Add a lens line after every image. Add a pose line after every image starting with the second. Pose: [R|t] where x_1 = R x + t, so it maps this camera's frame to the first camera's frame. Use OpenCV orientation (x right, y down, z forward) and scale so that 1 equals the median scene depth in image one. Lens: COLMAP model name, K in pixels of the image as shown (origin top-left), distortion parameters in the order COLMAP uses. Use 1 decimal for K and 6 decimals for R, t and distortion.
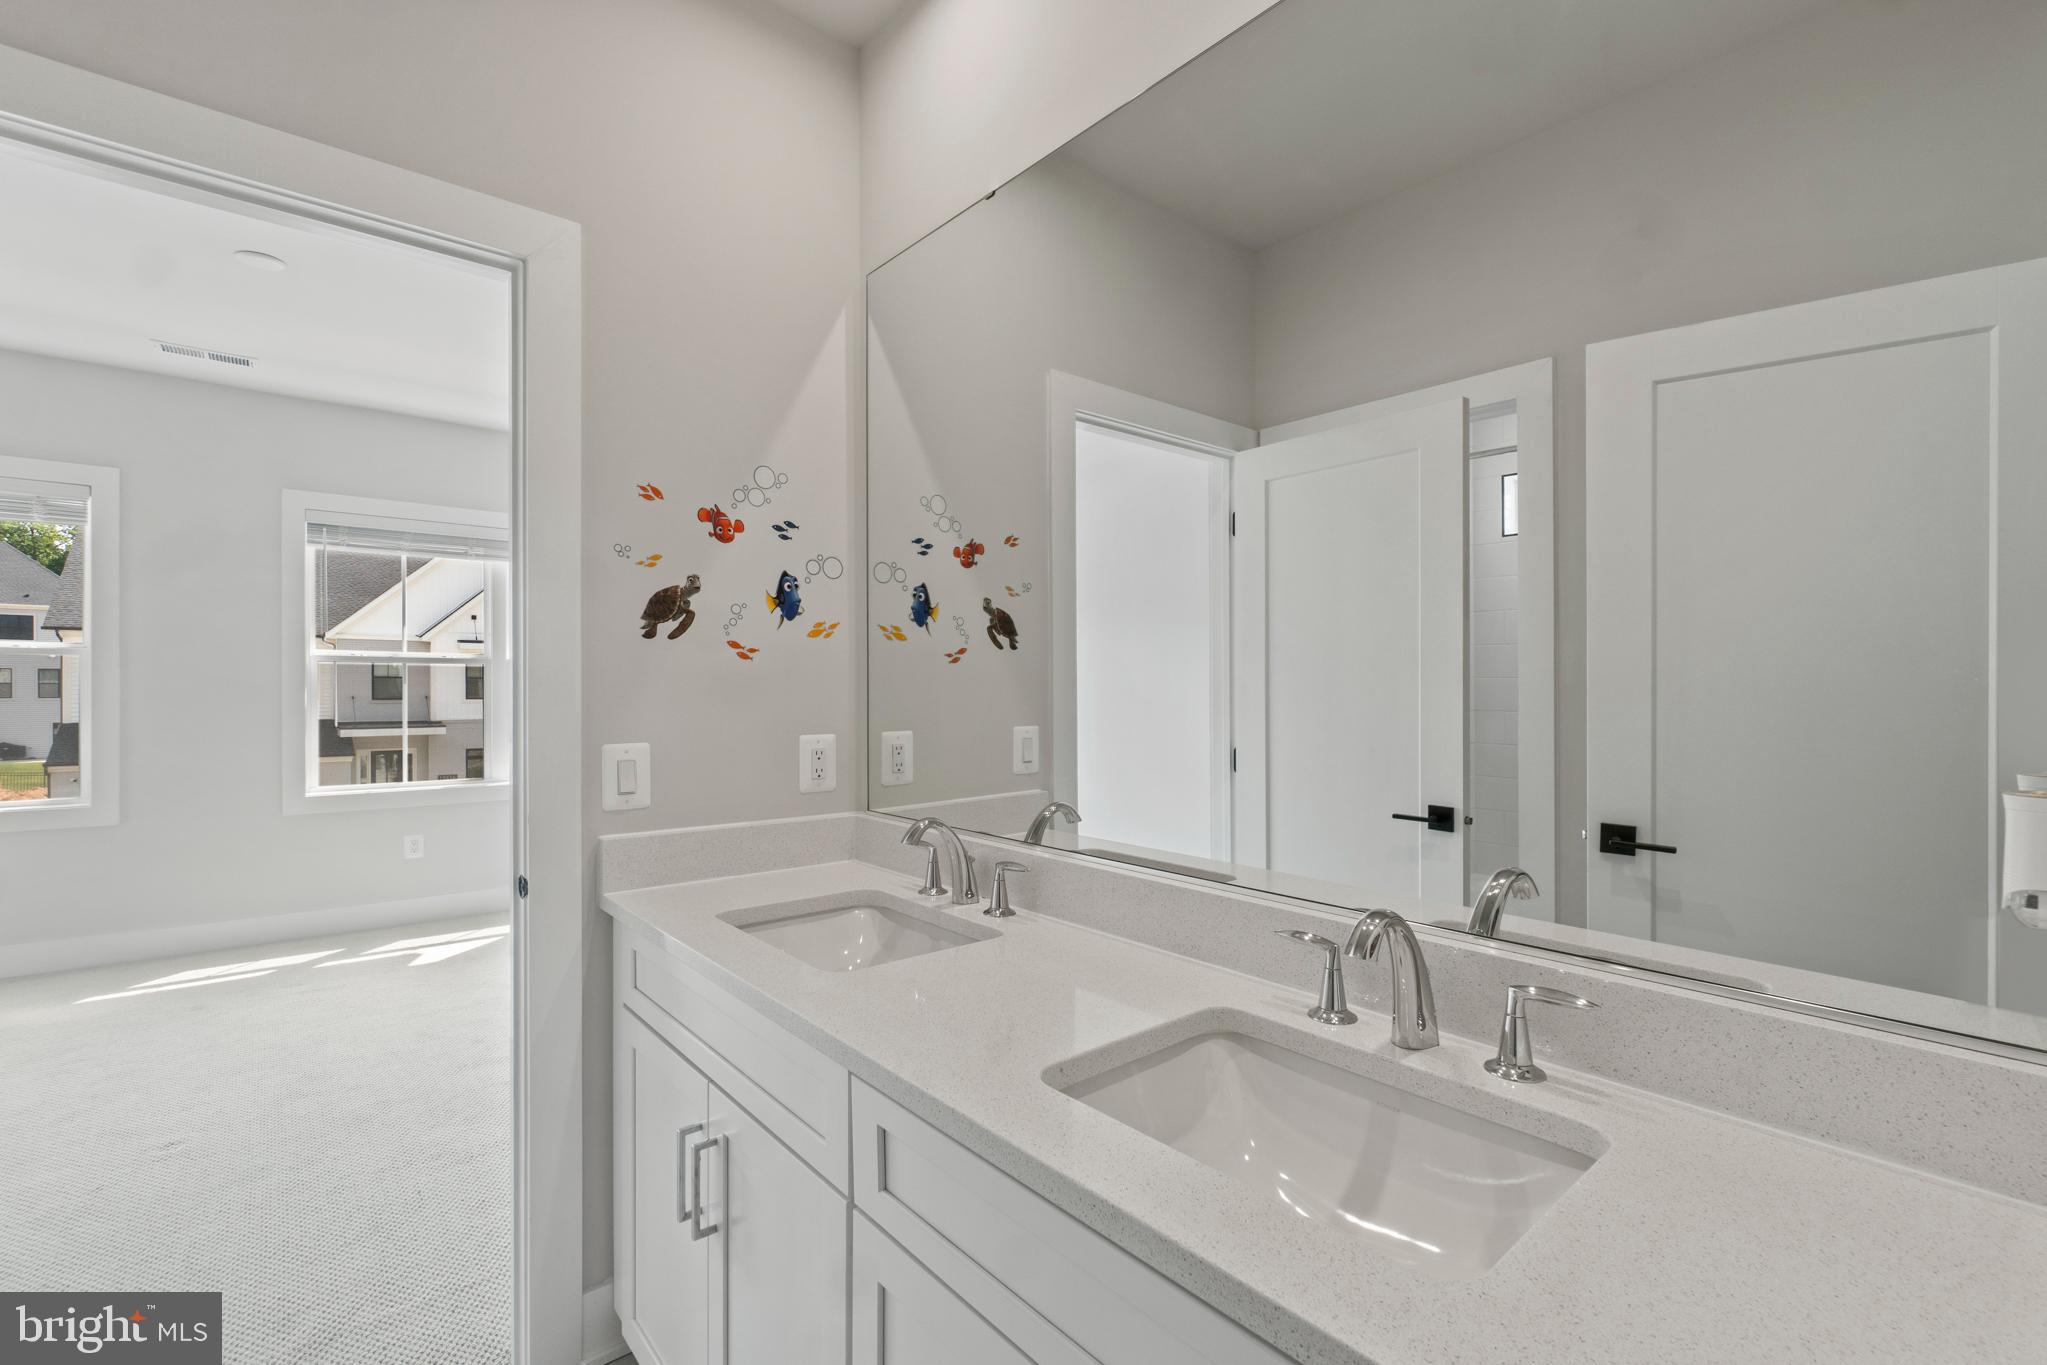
lens RADIAL K [[888.8, 0, 1020.4], [0, 888.8, 688.6], [0, 0, 1]] dist [-0.000488, 0.000125]
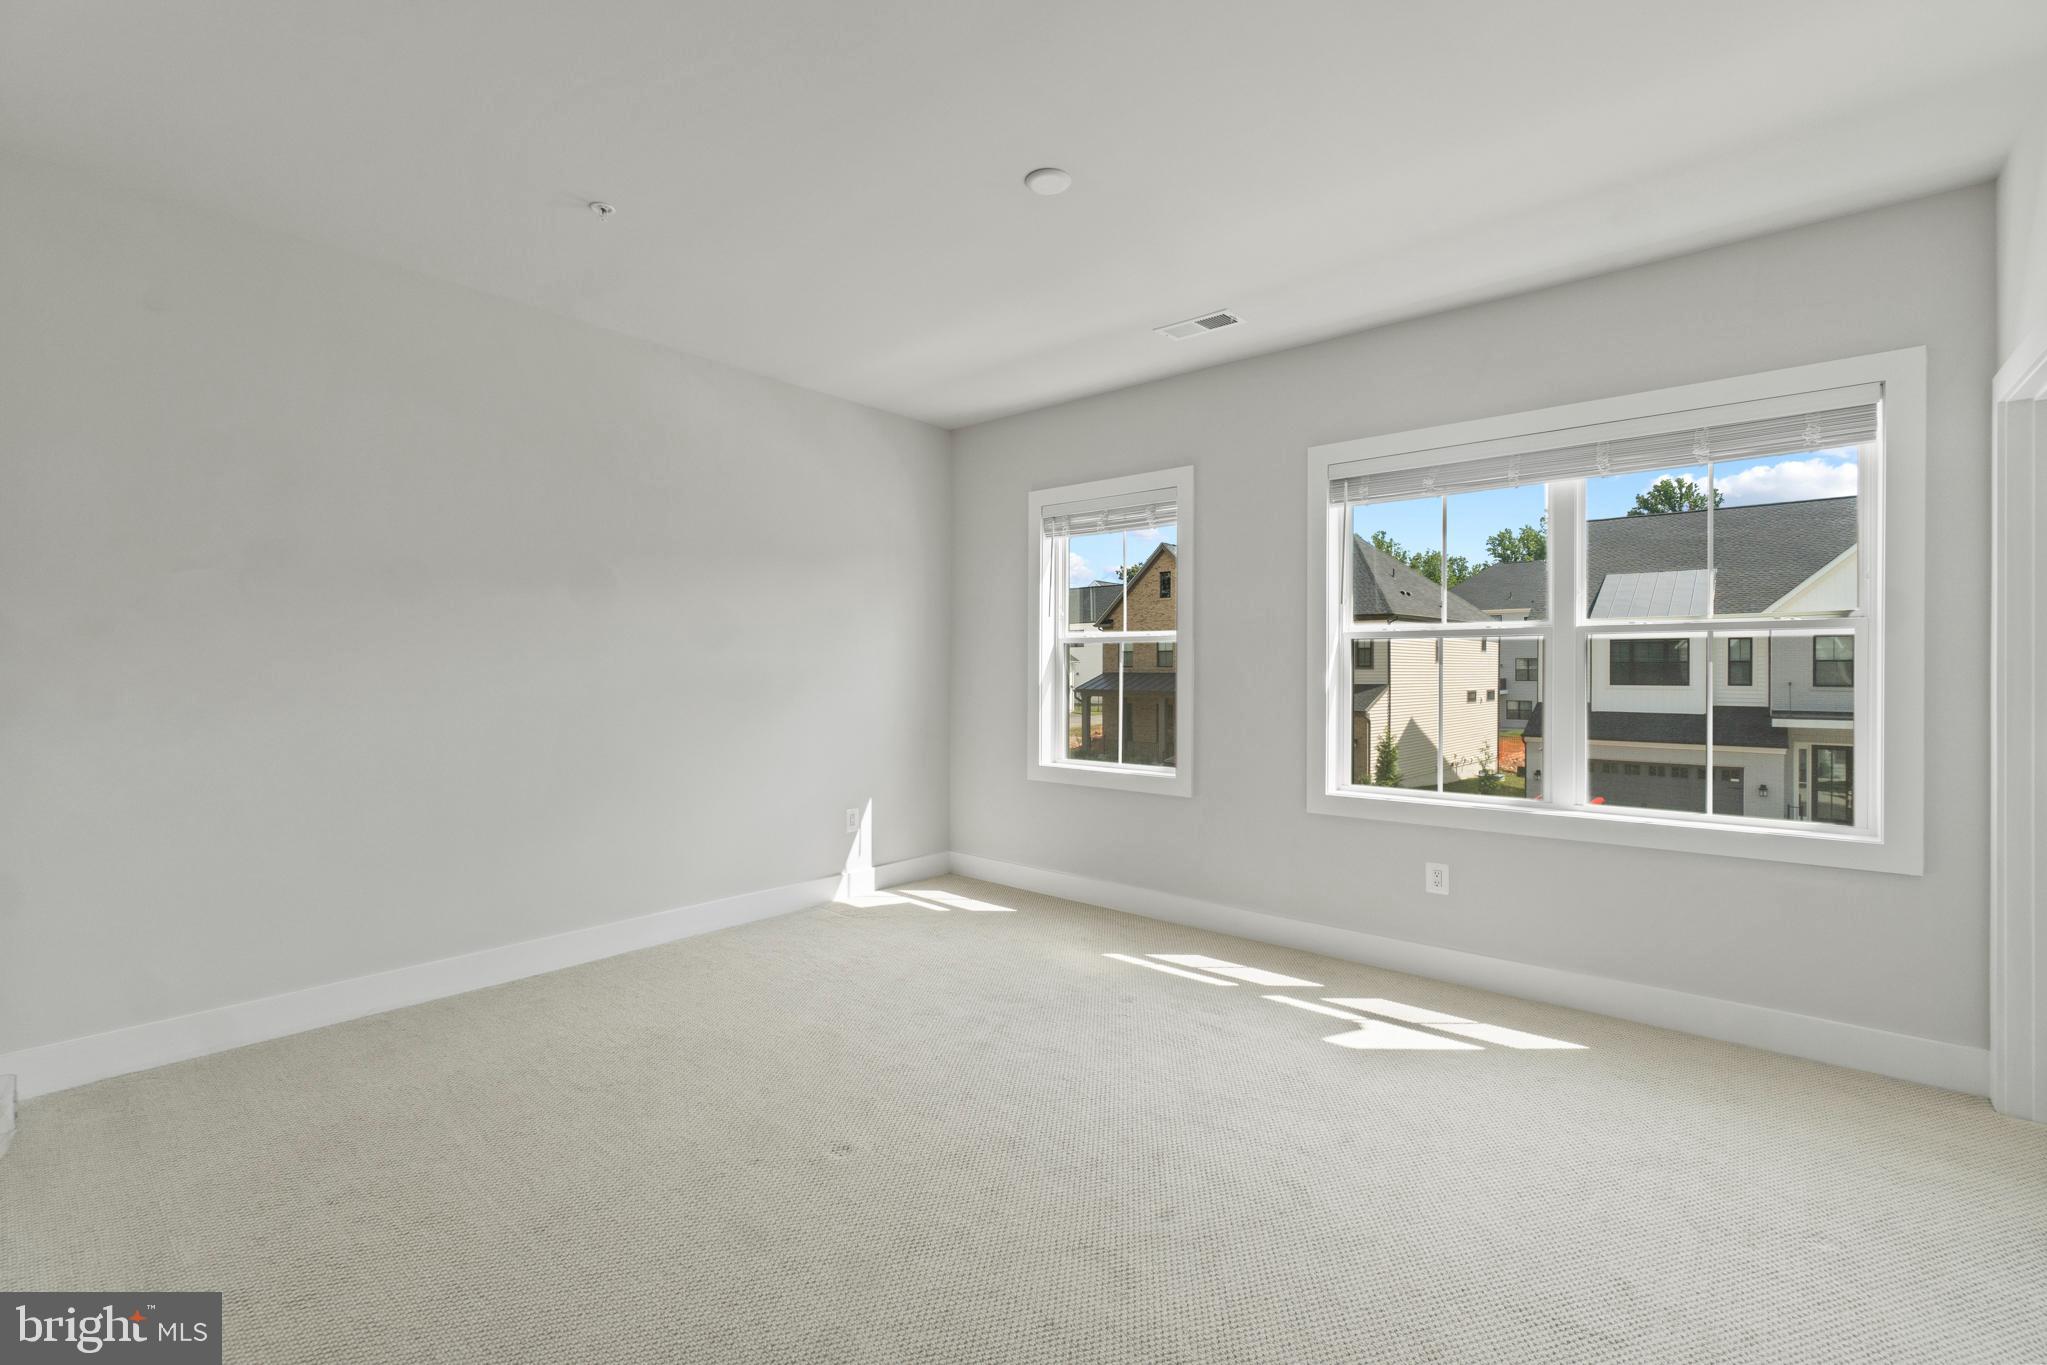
lens RADIAL K [[877.1, 0, 1021.4], [0, 877.1, 678.1], [0, 0, 1]] dist [0.013289, 0.000051]
pose [[0.161153, 0.003995, -0.986921, 0.000246], [0.001015, 0.999991, 0.004214, 0.000668], [0.986929, -0.001681, 0.161147, 0.112080]]
